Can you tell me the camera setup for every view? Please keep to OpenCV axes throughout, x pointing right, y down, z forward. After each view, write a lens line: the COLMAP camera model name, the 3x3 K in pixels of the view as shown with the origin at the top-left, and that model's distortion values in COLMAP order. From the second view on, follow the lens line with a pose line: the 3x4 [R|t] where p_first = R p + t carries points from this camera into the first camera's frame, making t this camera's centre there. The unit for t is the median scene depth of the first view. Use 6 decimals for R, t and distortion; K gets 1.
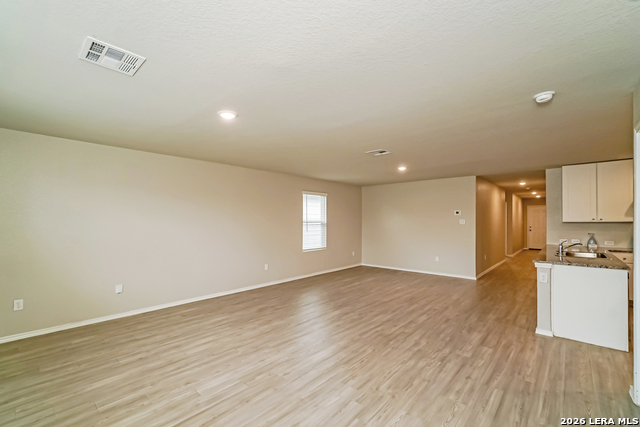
lens RADIAL K [[281.2, 0, 320.1], [0, 281.2, 216.9], [0, 0, 1]] dist [-0.004224, -0.000289]
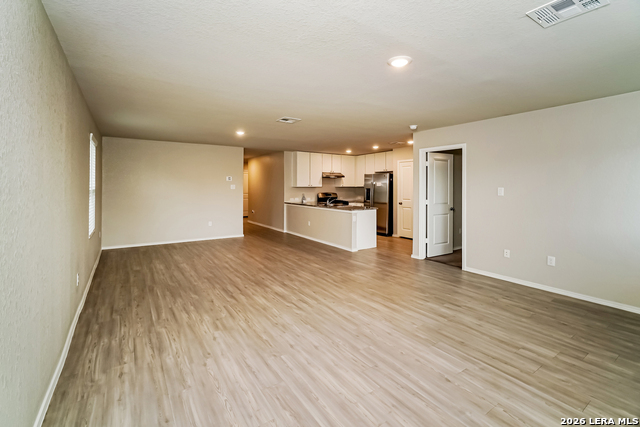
lens RADIAL K [[281.2, 0, 310.3], [0, 281.2, 186.5], [0, 0, 1]] dist [-0.004224, -0.000289]
pose [[0.256731, -0.000712, 0.966483, -0.987127], [-0.012156, 0.999918, 0.003966, 0.015454], [-0.966406, -0.012766, 0.256701, 0.852021]]
